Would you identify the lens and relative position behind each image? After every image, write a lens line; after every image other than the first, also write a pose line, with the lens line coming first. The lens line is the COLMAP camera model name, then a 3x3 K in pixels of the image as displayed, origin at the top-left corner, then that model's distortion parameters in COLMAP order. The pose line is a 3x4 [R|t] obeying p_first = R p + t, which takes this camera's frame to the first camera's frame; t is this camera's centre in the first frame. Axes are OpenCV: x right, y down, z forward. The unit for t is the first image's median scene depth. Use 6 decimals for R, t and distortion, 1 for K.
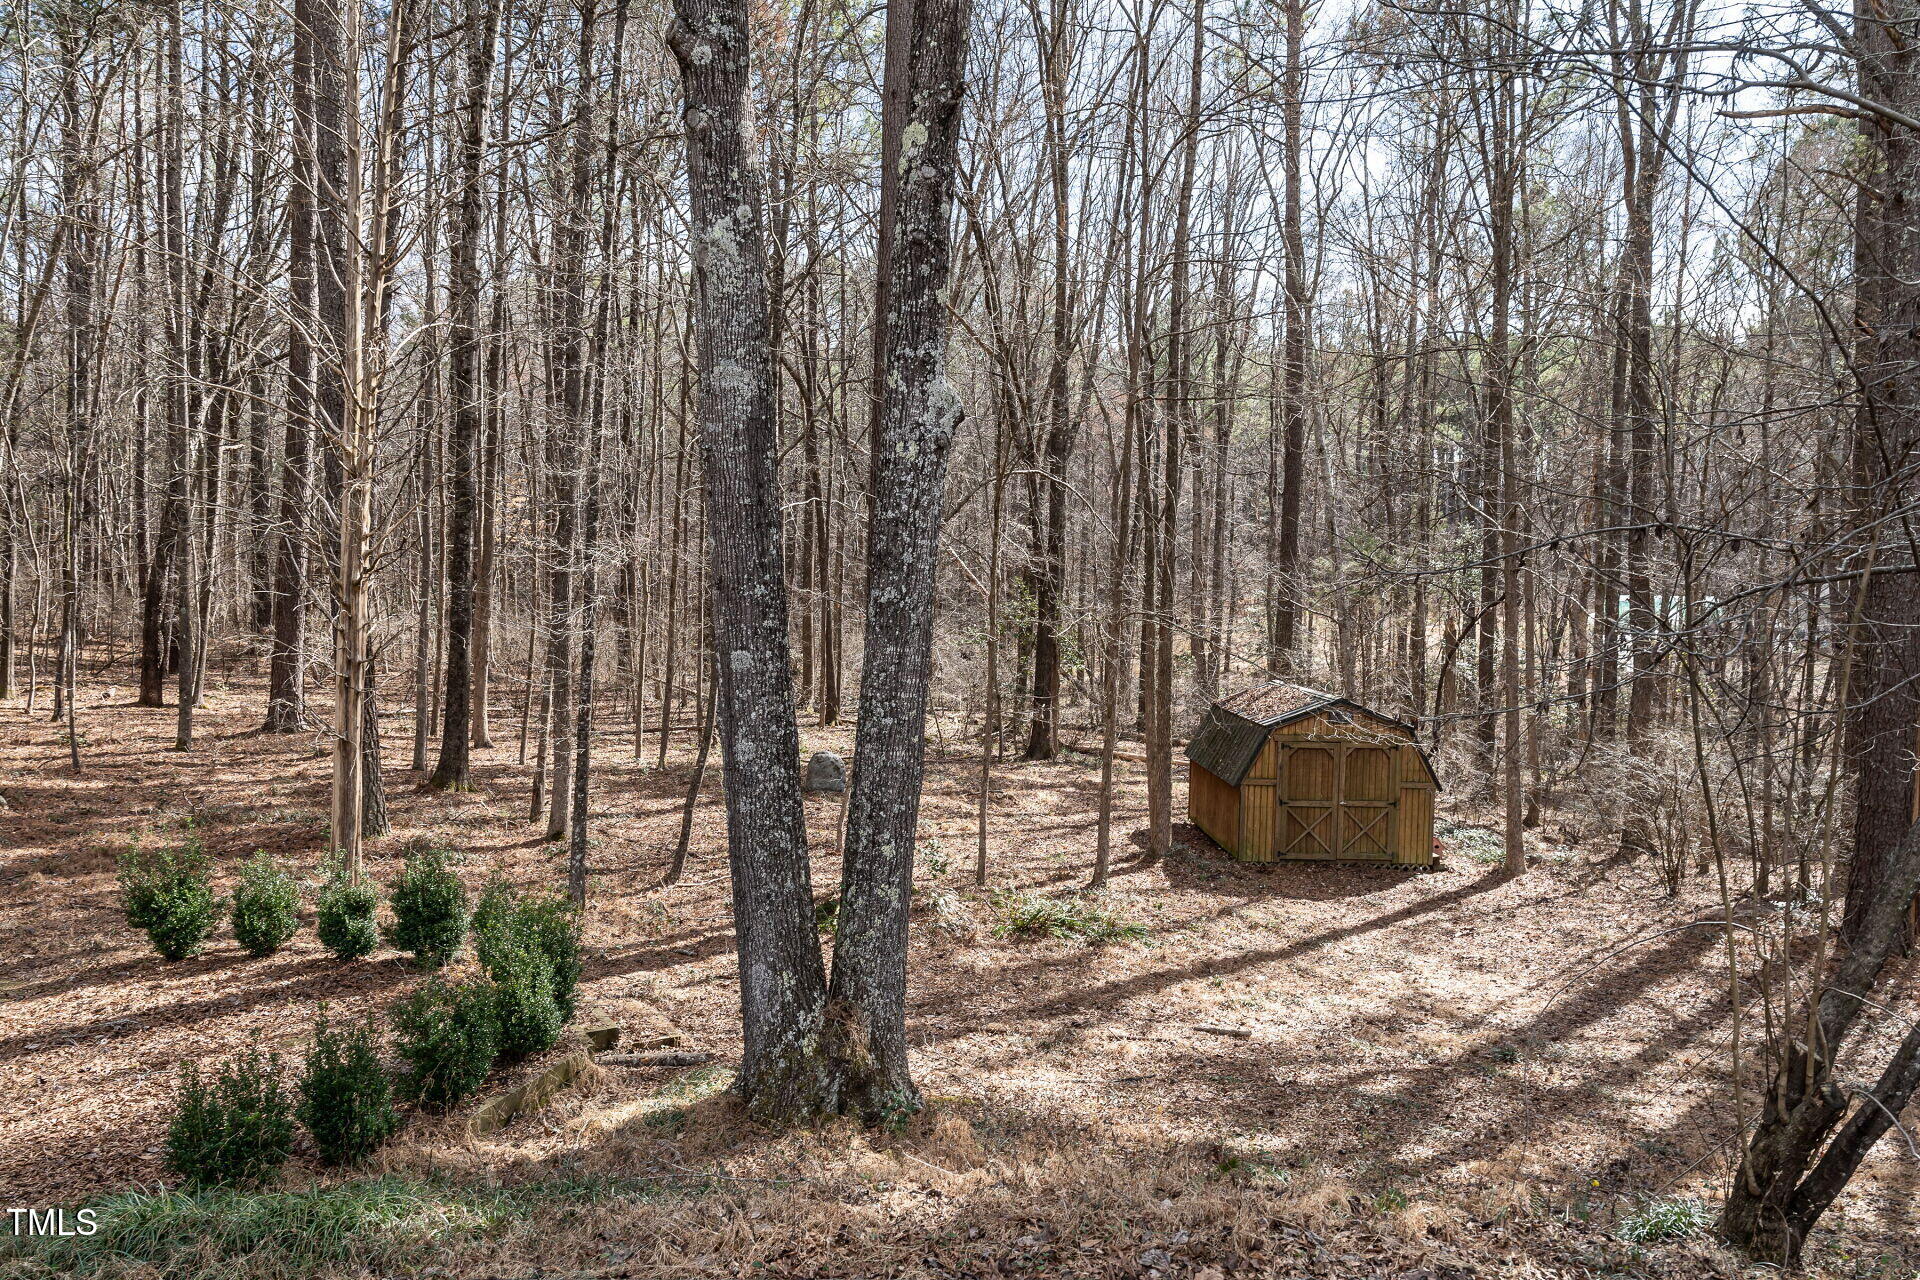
lens RADIAL K [[1307.6, 0, 960.0], [0, 1307.6, 640.0], [0, 0, 1]] dist [-0.004966, -0.000524]
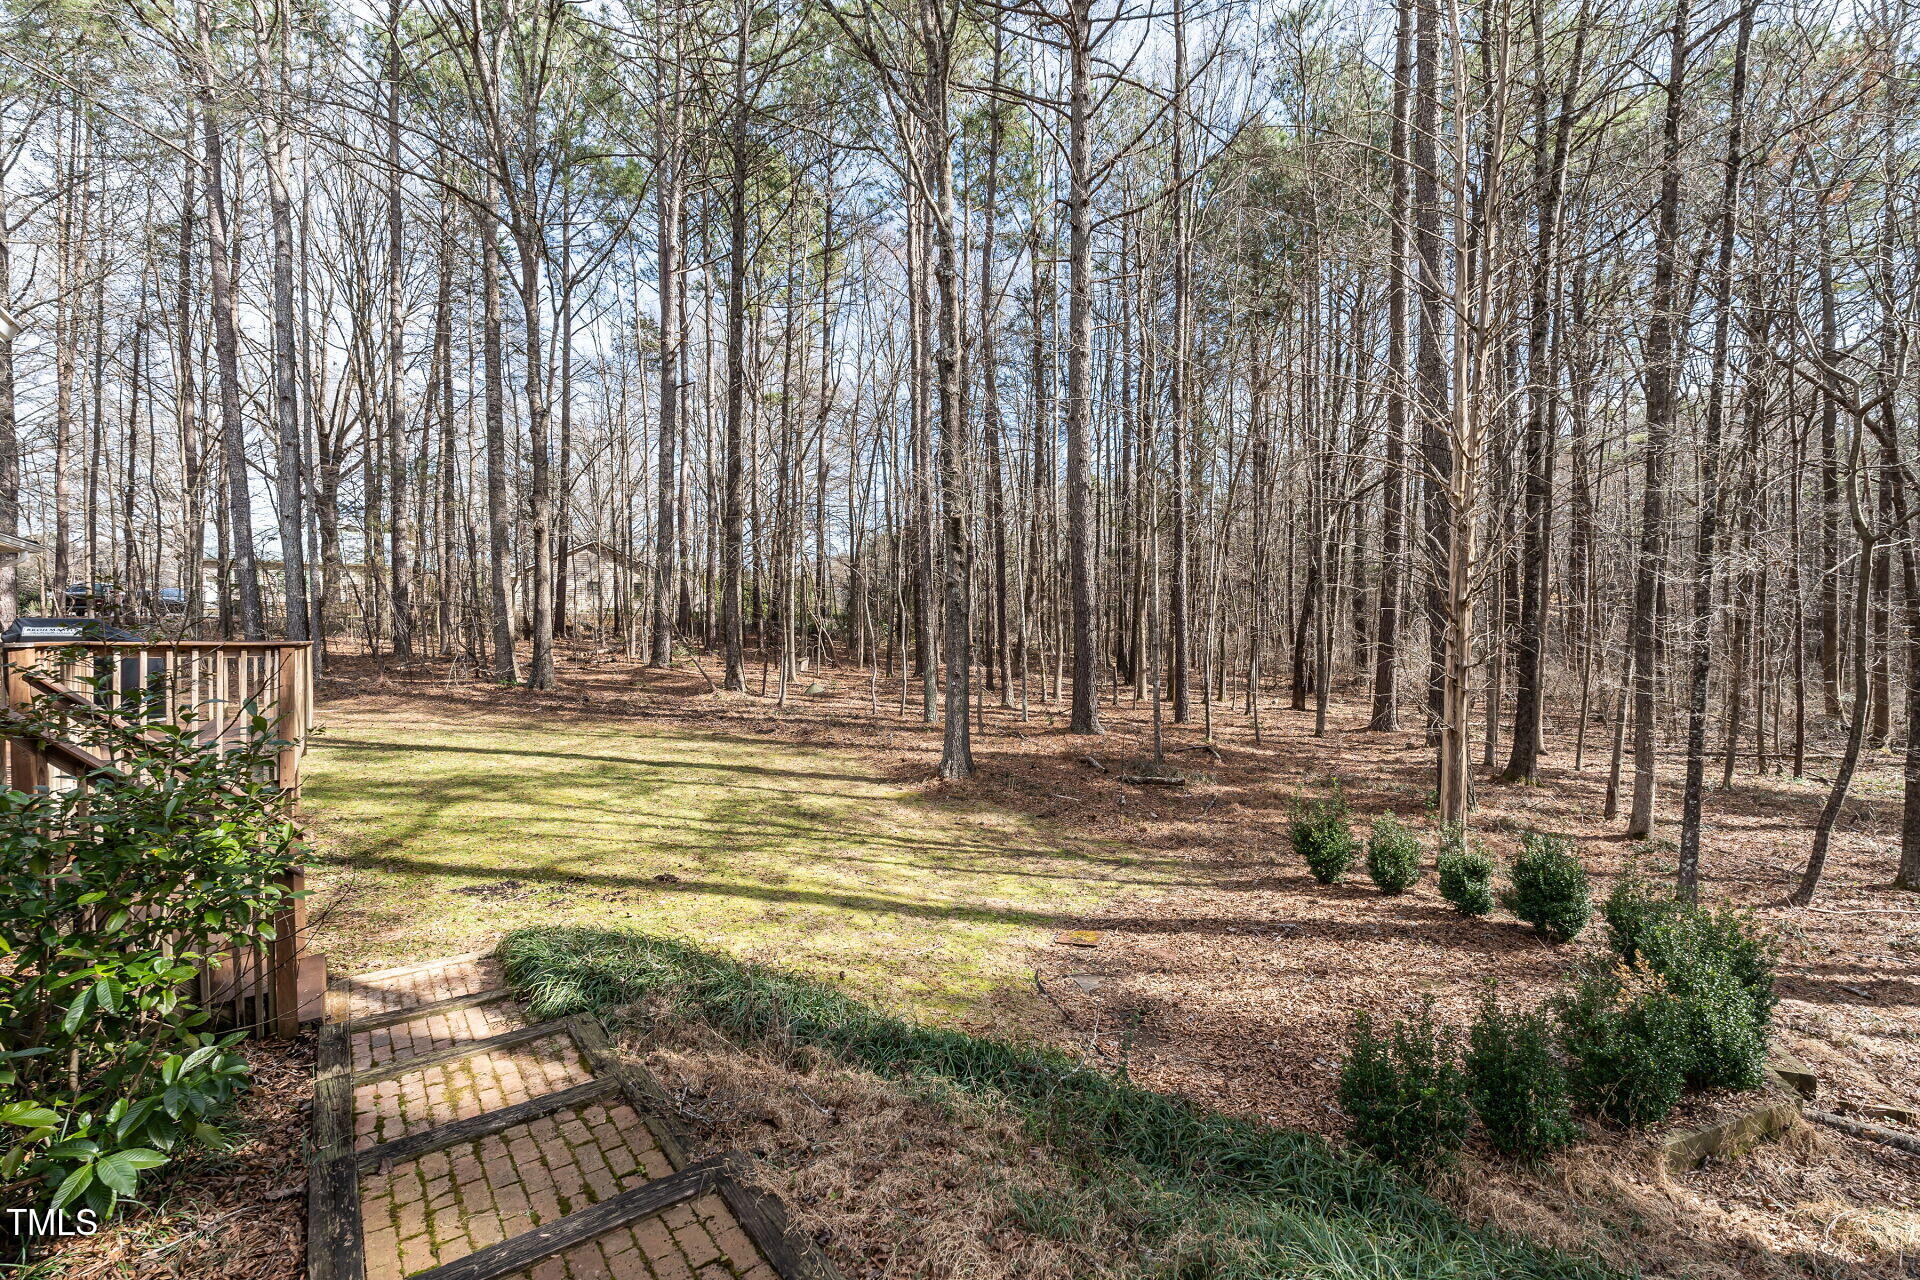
lens RADIAL K [[837.6, 0, 949.6], [0, 837.6, 646.8], [0, 0, 1]] dist [-0.000699, -0.000019]
pose [[0.583835, -0.012115, -0.811782, -0.127140], [-0.016977, 0.999488, -0.027126, 0.033583], [0.811695, 0.029619, 0.583330, 0.181157]]
